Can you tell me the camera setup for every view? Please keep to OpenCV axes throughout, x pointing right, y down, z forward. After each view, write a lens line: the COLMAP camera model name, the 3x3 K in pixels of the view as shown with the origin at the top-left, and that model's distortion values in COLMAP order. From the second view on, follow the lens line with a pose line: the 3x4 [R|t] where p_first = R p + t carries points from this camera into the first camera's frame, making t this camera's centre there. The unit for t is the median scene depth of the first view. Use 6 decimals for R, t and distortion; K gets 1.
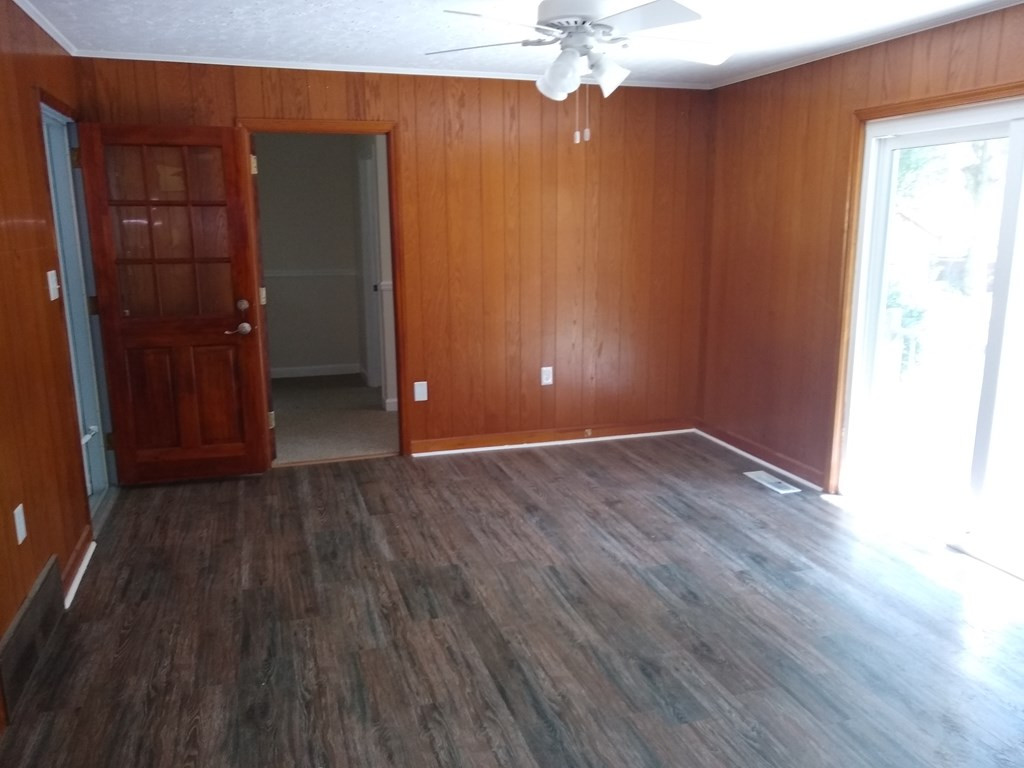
lens RADIAL K [[803.3, 0, 512.0], [0, 803.3, 384.0], [0, 0, 1]] dist [0.014030, 0.003896]
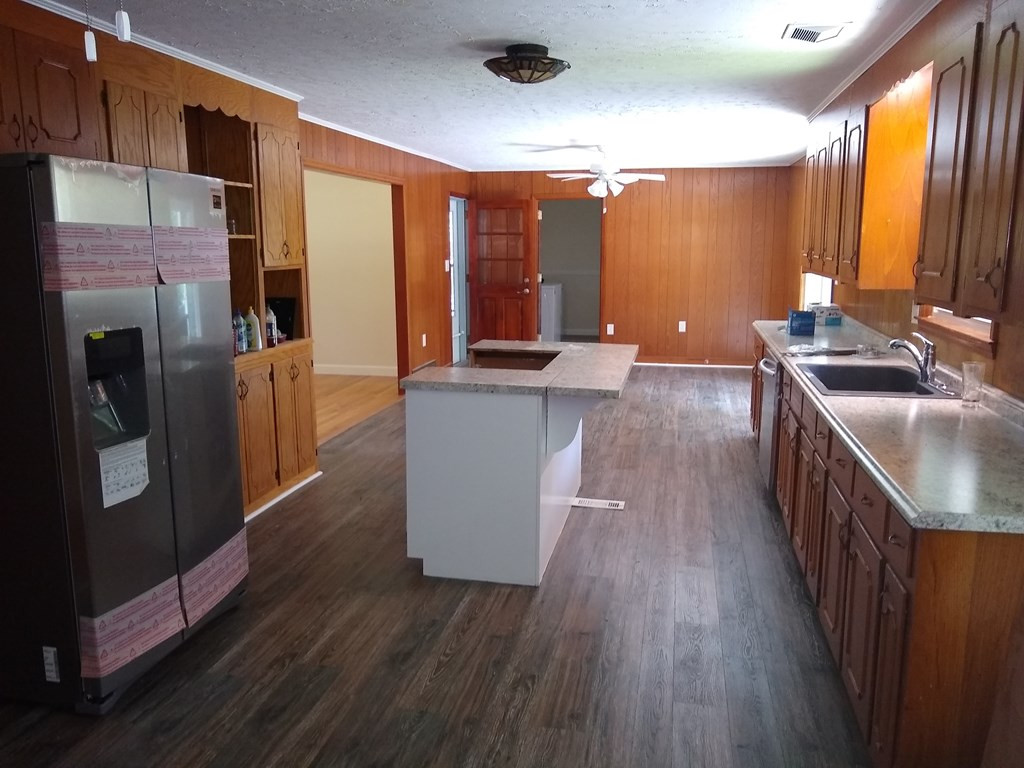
lens RADIAL K [[803.3, 0, 512.0], [0, 803.3, 384.0], [0, 0, 1]] dist [0.014030, 0.003896]
pose [[0.874037, 0.087162, -0.477976, 0.683270], [-0.097630, 0.995218, 0.002956, 0.175296], [0.475949, 0.044081, 0.878368, -0.894591]]
